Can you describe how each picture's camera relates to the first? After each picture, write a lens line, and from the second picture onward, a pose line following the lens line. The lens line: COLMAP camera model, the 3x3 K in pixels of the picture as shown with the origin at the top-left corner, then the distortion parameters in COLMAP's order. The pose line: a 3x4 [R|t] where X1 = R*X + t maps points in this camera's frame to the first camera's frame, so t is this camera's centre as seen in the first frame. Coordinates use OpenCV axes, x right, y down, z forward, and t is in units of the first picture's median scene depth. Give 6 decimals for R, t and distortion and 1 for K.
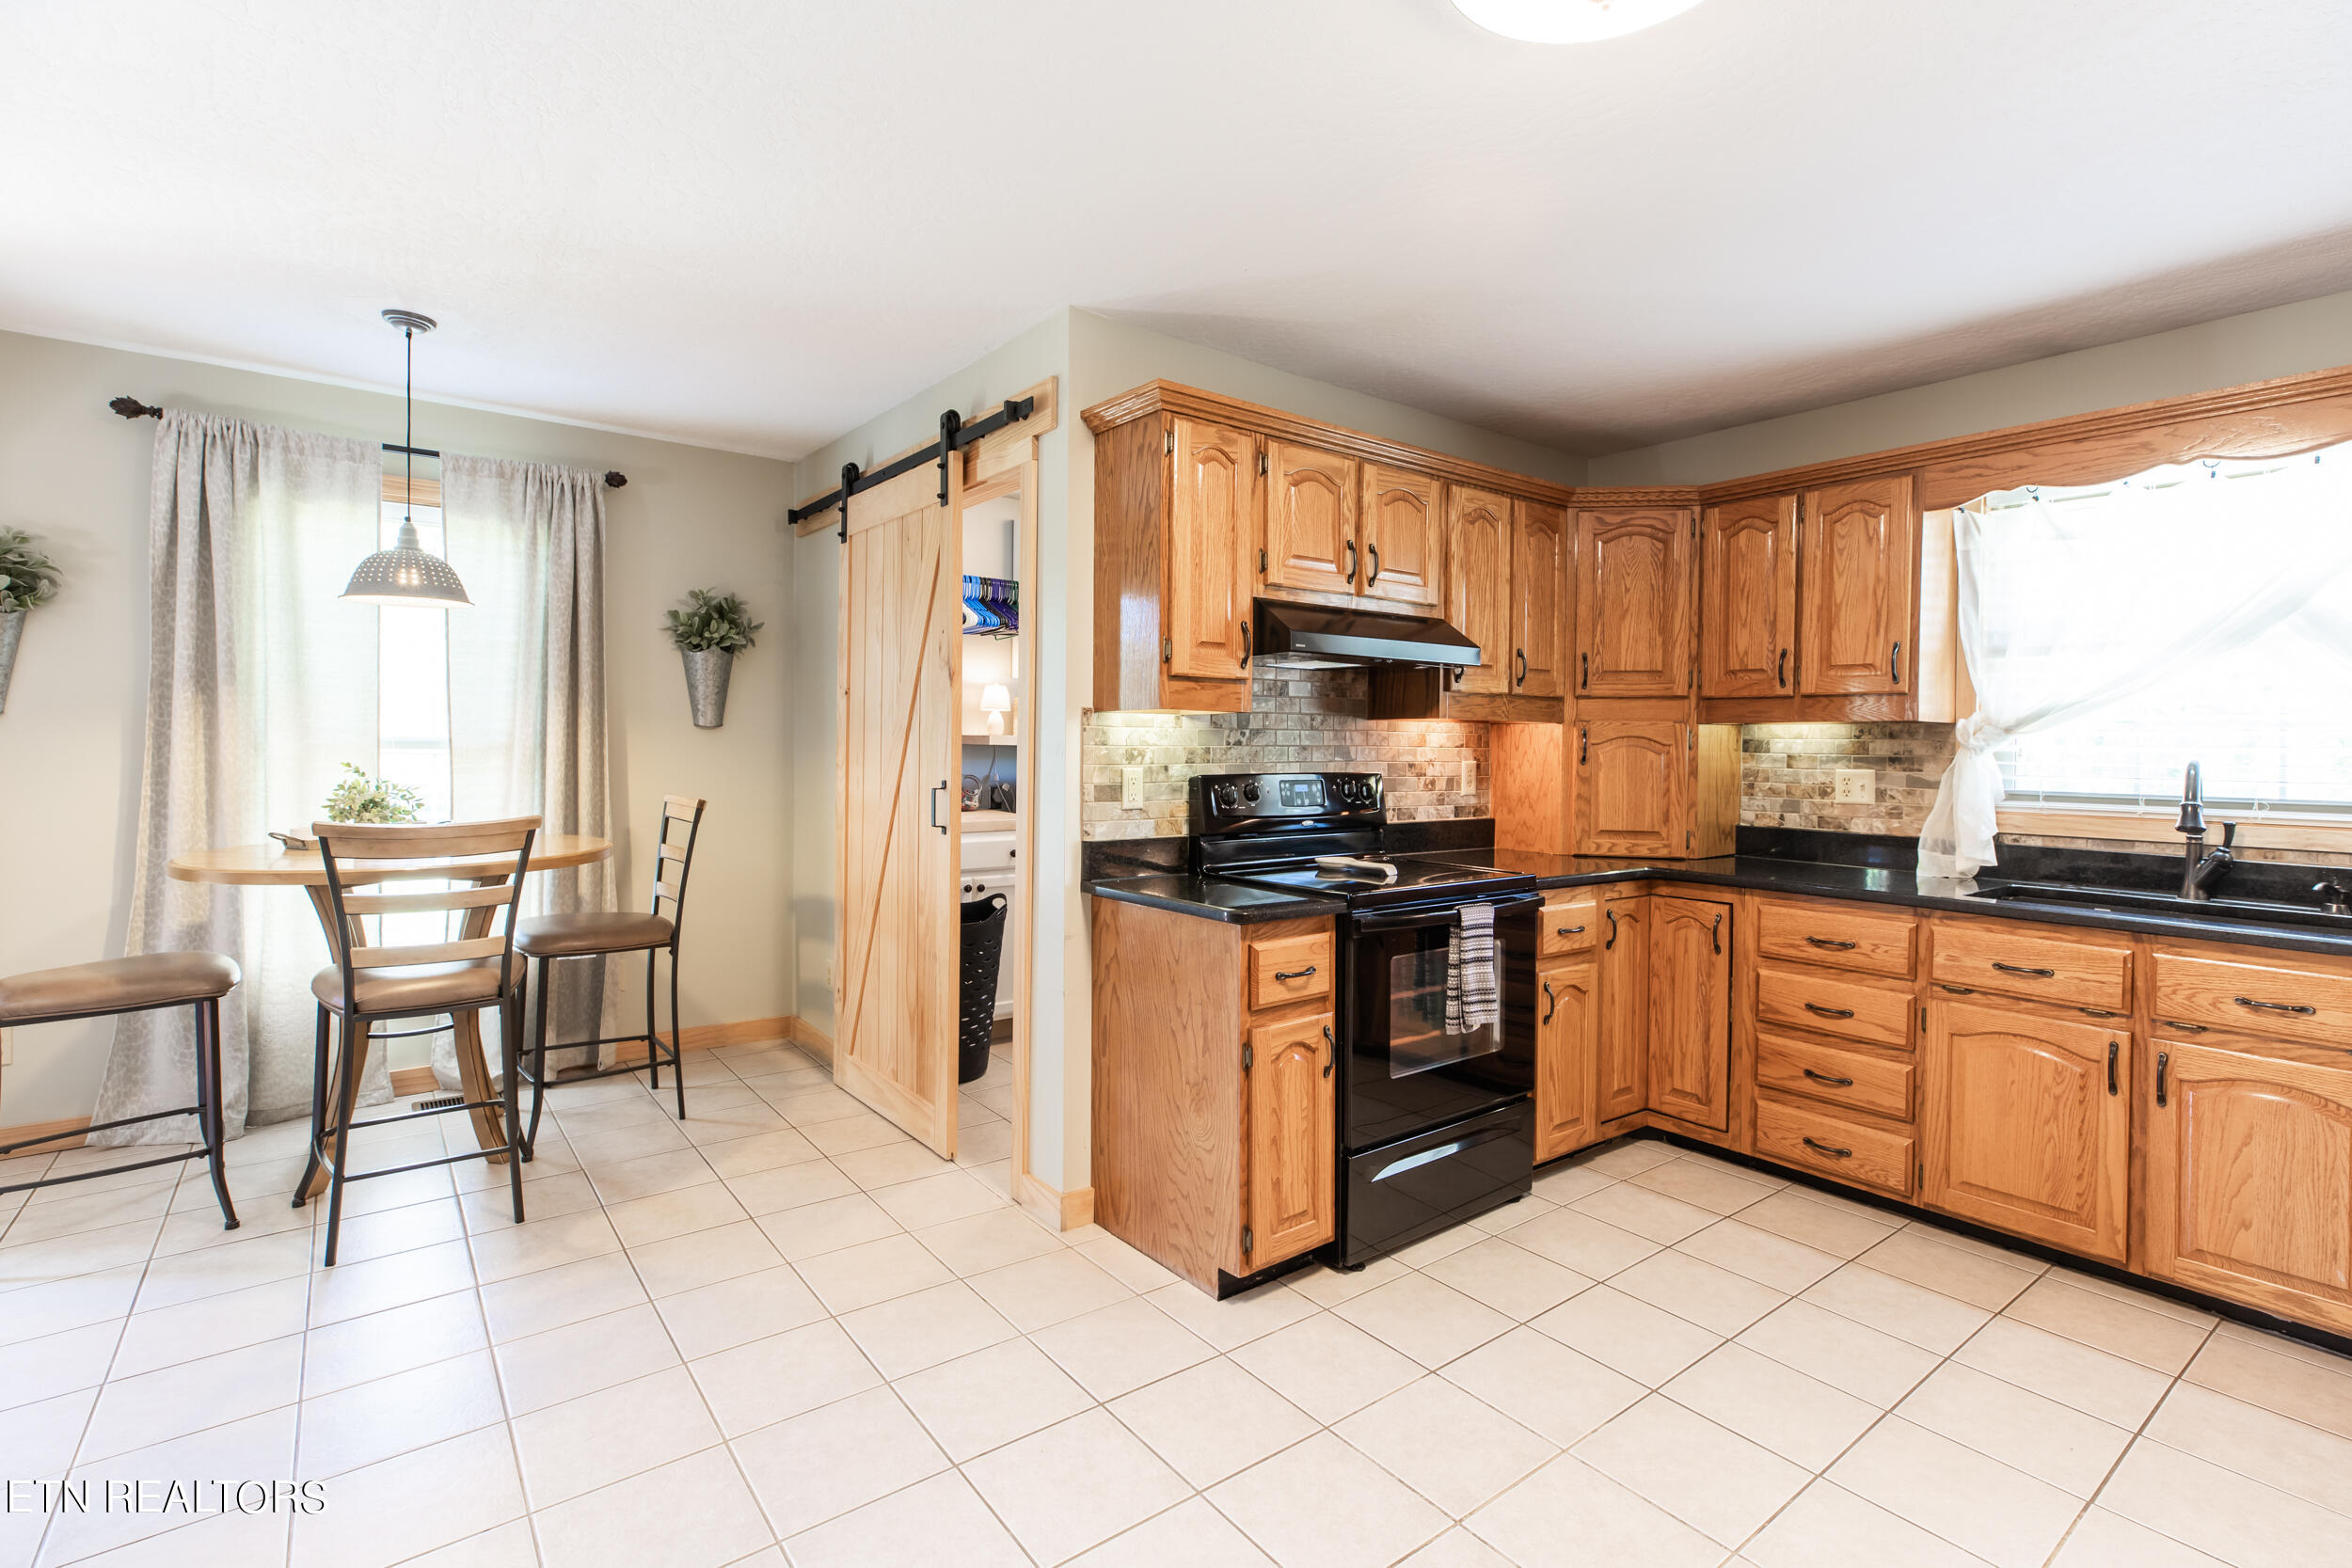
lens RADIAL K [[1082.3, 0, 1182.2], [0, 1082.3, 752.6], [0, 0, 1]] dist [0.002670, 0.000025]
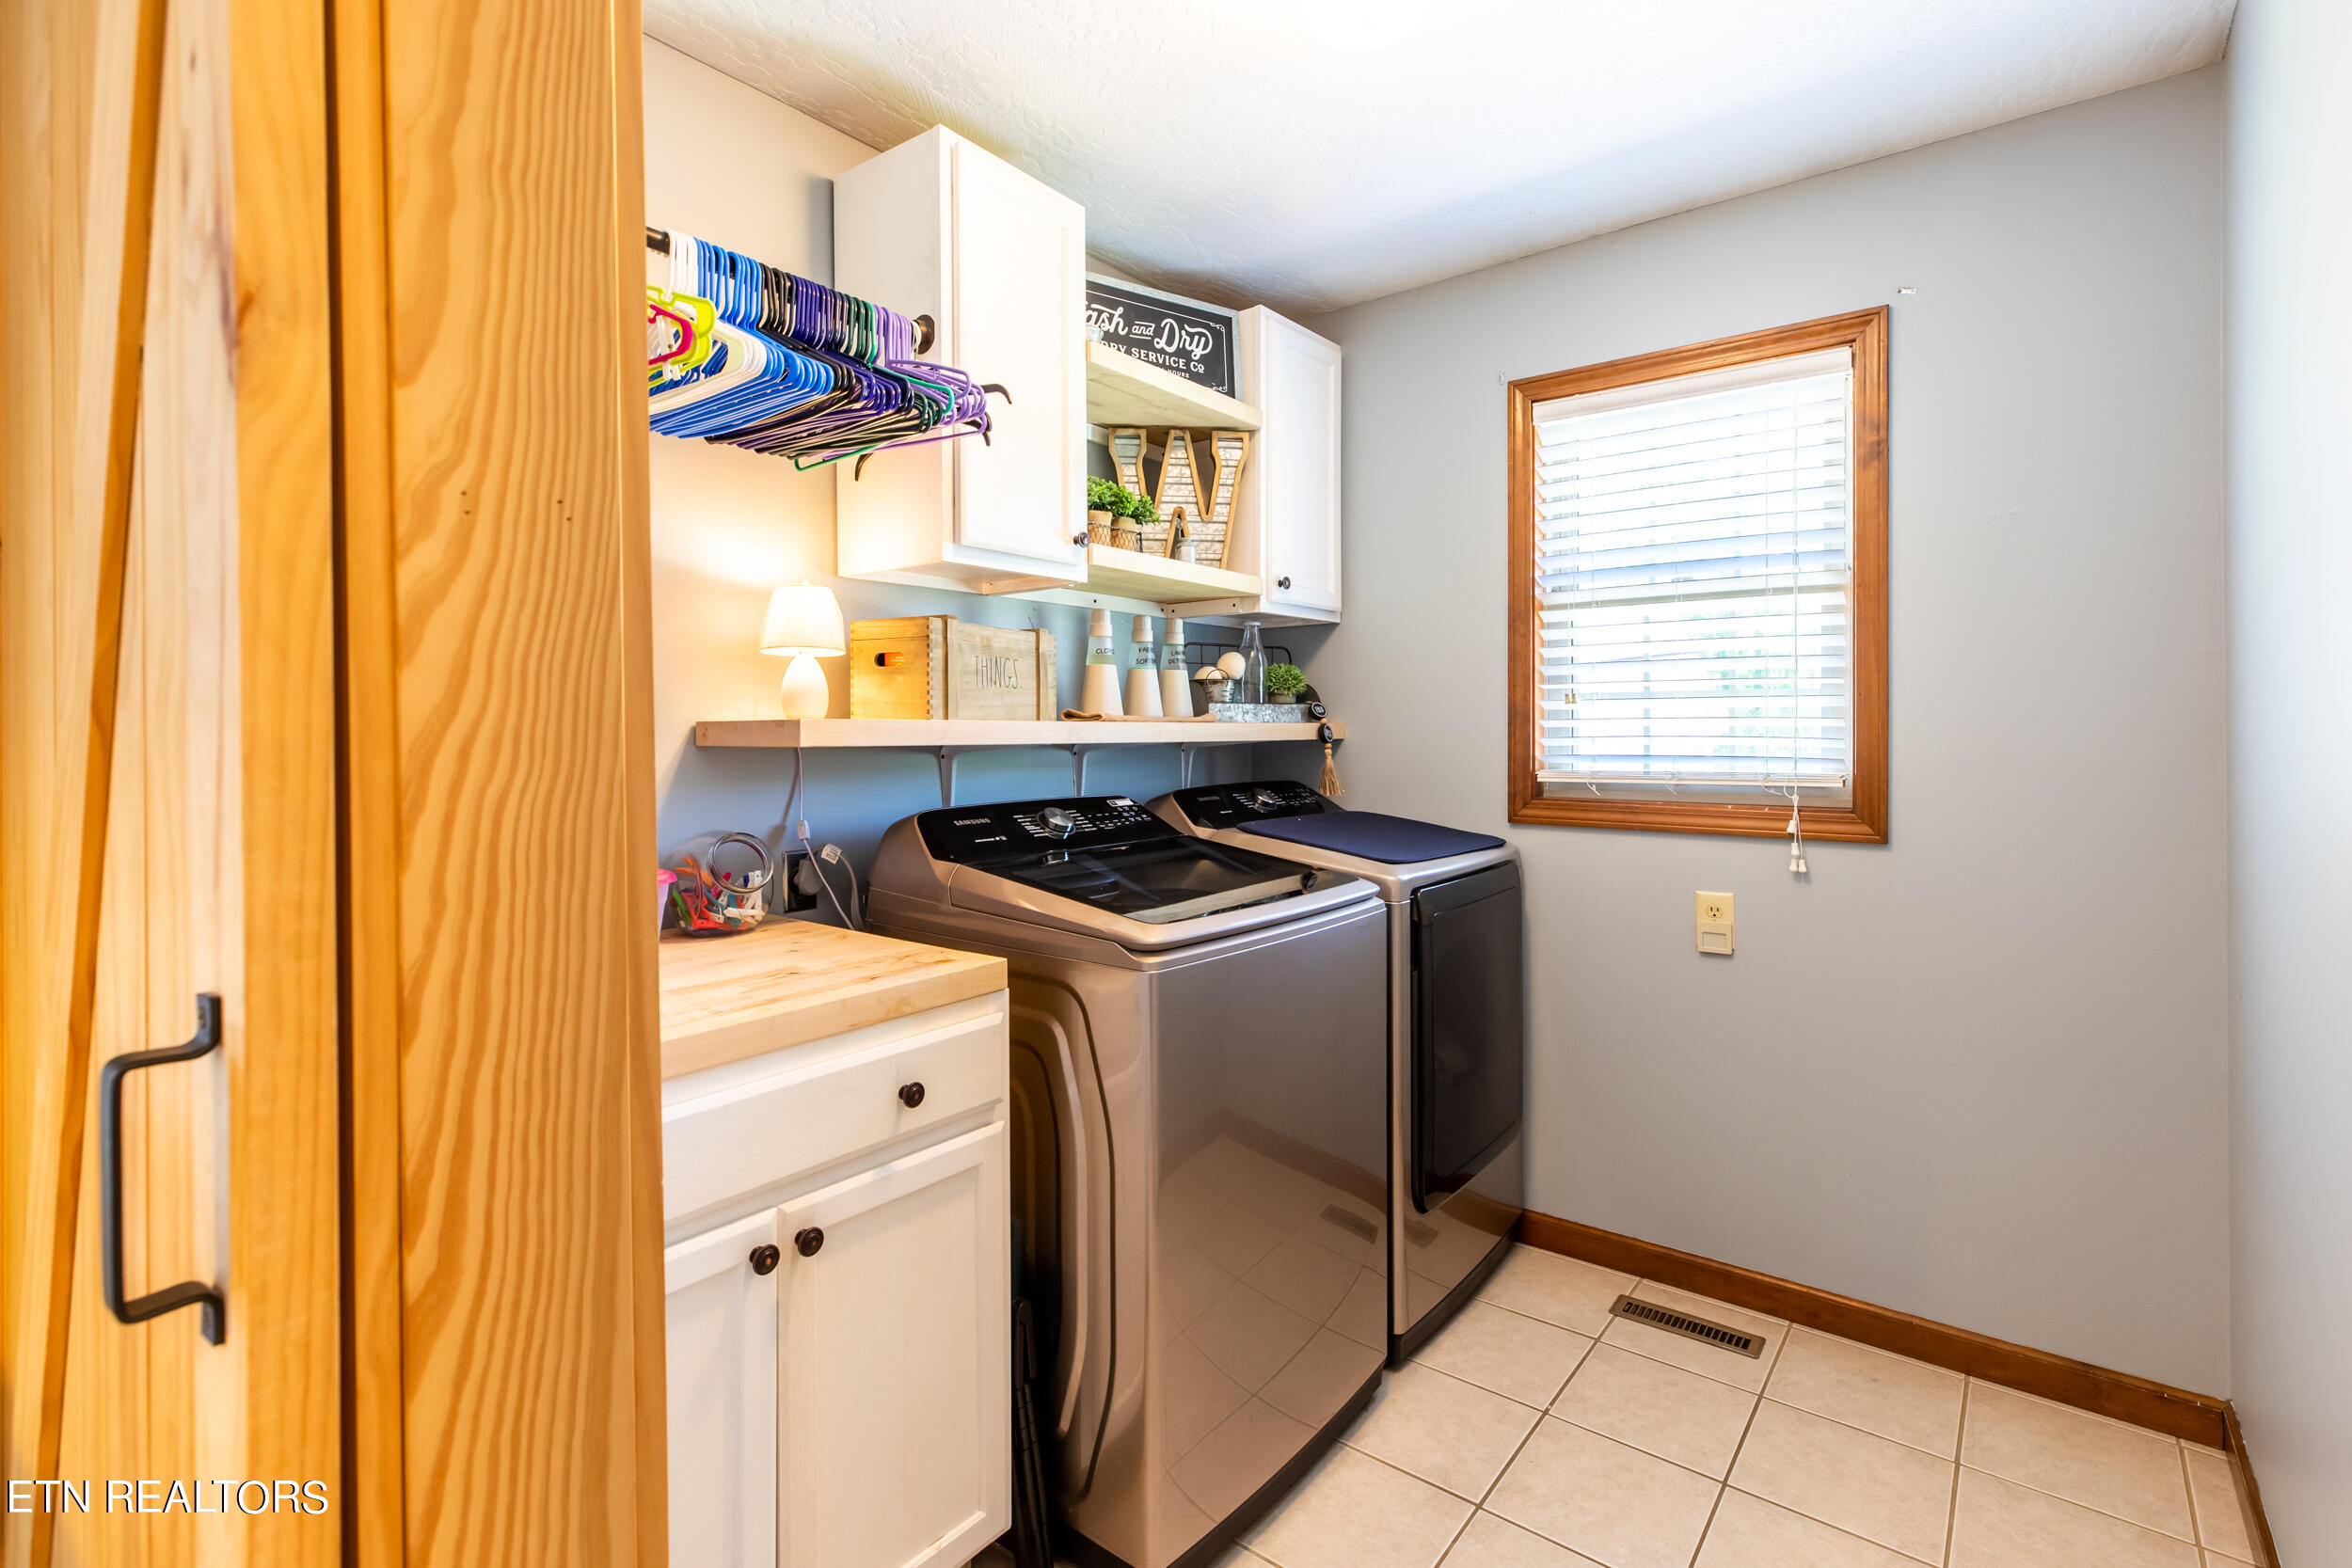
lens RADIAL K [[1082.9, 0, 1181.3], [0, 1082.9, 737.8], [0, 0, 1]] dist [0.007235, 0.000434]
pose [[0.968060, -0.016607, 0.250168, -0.212889], [0.017277, 0.999851, -0.000484, -0.011317], [-0.250122, 0.004790, 0.968202, 0.915935]]
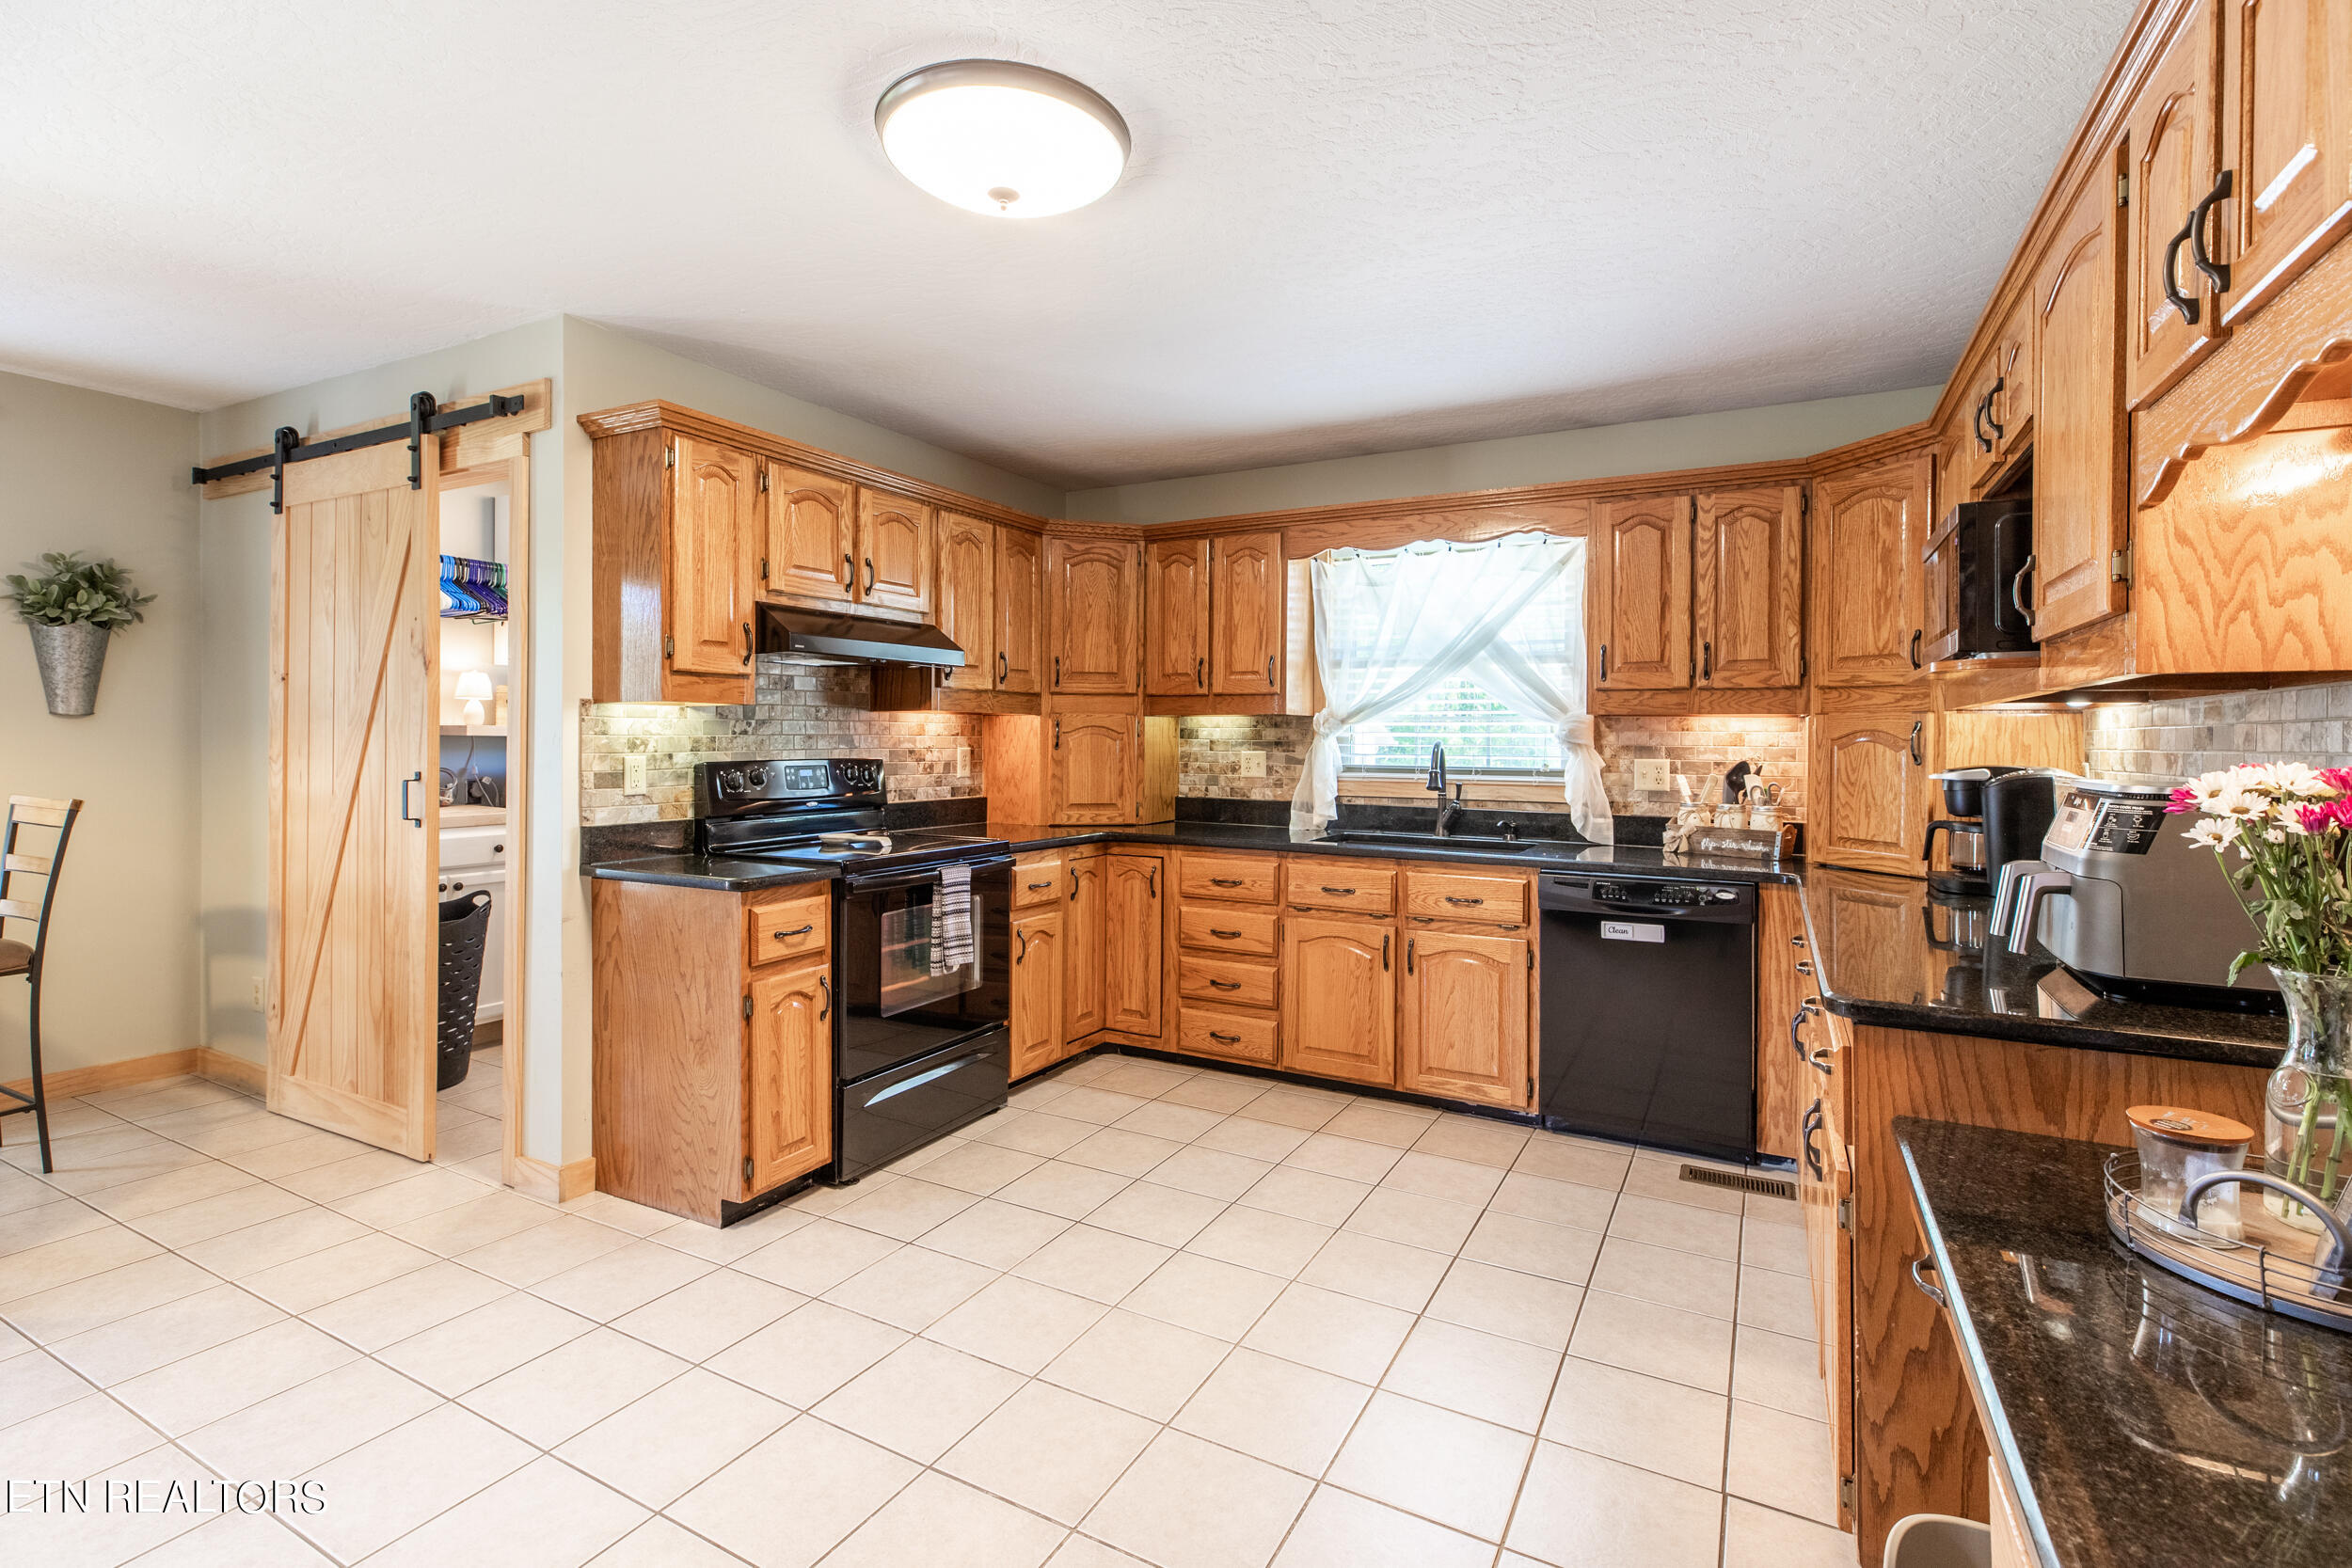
lens RADIAL K [[1082.9, 0, 1181.3], [0, 1082.9, 737.8], [0, 0, 1]] dist [0.007235, 0.000434]
pose [[0.914613, -0.005128, 0.404298, 0.012872], [0.006831, 0.999973, -0.002770, 0.002615], [-0.404273, 0.005295, 0.914623, -0.173141]]
